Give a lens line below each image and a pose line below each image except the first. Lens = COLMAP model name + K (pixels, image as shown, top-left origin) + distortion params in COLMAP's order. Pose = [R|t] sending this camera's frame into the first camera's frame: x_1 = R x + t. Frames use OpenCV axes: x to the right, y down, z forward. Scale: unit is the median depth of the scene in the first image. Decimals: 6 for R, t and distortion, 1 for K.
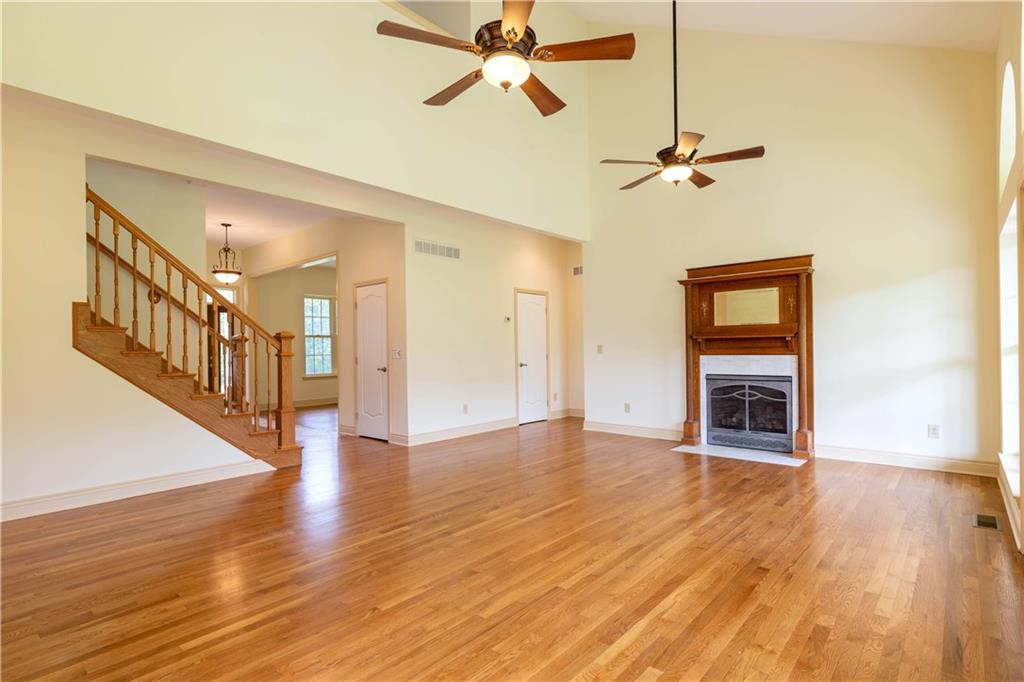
lens RADIAL K [[501.4, 0, 515.2], [0, 501.4, 348.6], [0, 0, 1]] dist [-0.007104, -0.000608]
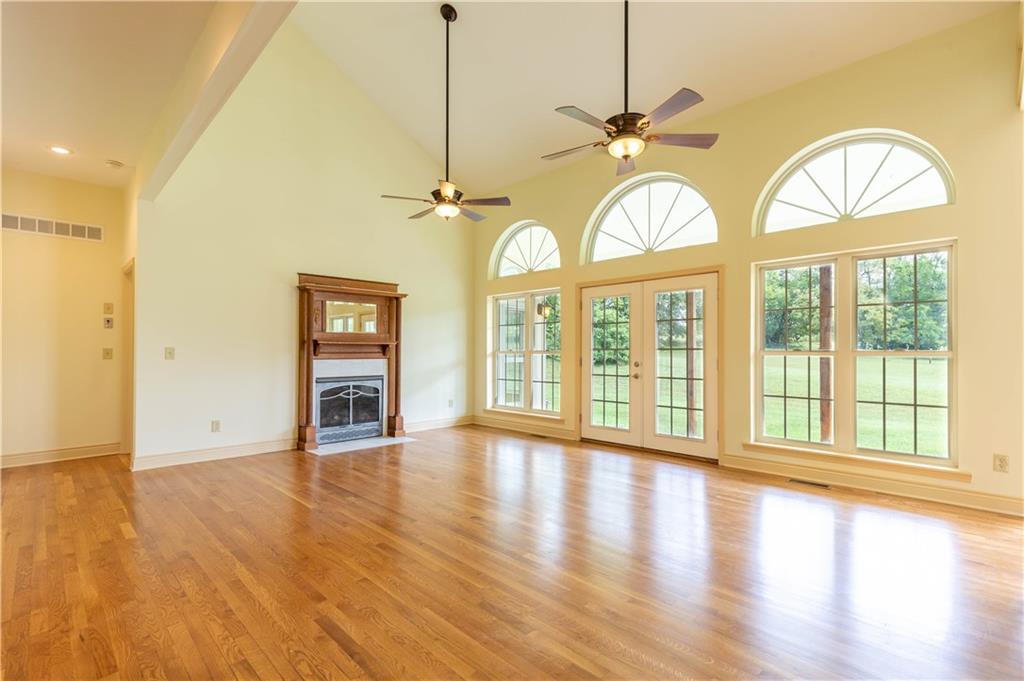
lens RADIAL K [[464.4, 0, 505.0], [0, 464.4, 346.3], [0, 0, 1]] dist [0.000840, 0.000547]
pose [[0.072859, 0.019035, 0.997161, -0.581811], [-0.006856, 0.999804, -0.018584, 0.000533], [-0.997319, -0.005482, 0.072975, 0.568860]]
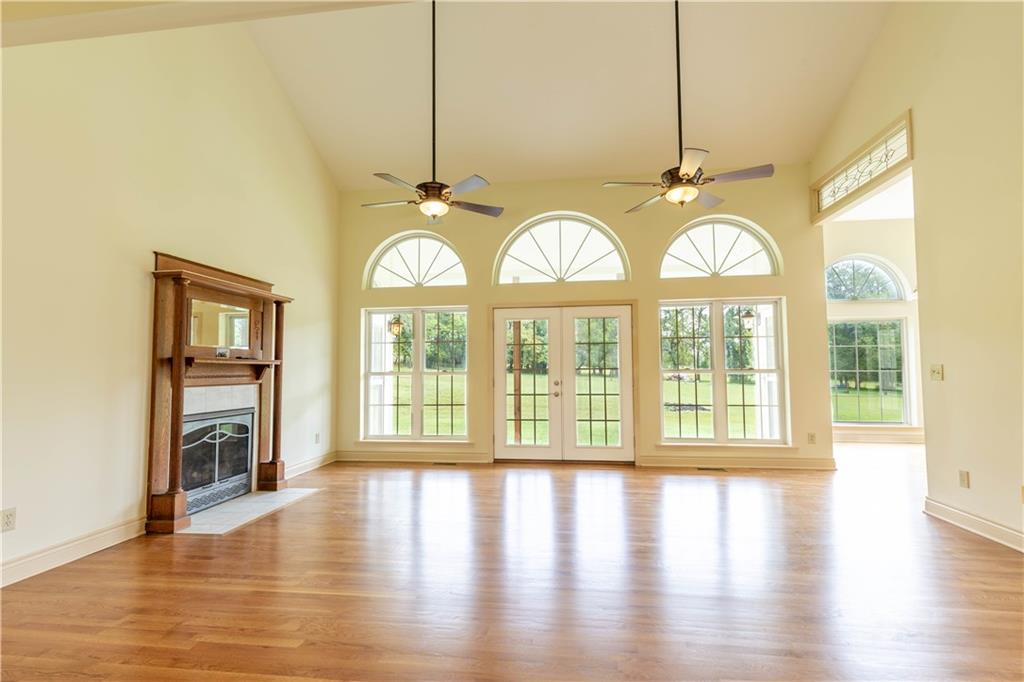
lens RADIAL K [[464.4, 0, 509.7], [0, 464.4, 345.3], [0, 0, 1]] dist [0.000840, 0.000547]
pose [[-0.555155, 0.058421, 0.829692, -0.409756], [0.007734, 0.997850, -0.065087, 0.000396], [-0.831711, -0.029717, -0.554413, 1.027518]]
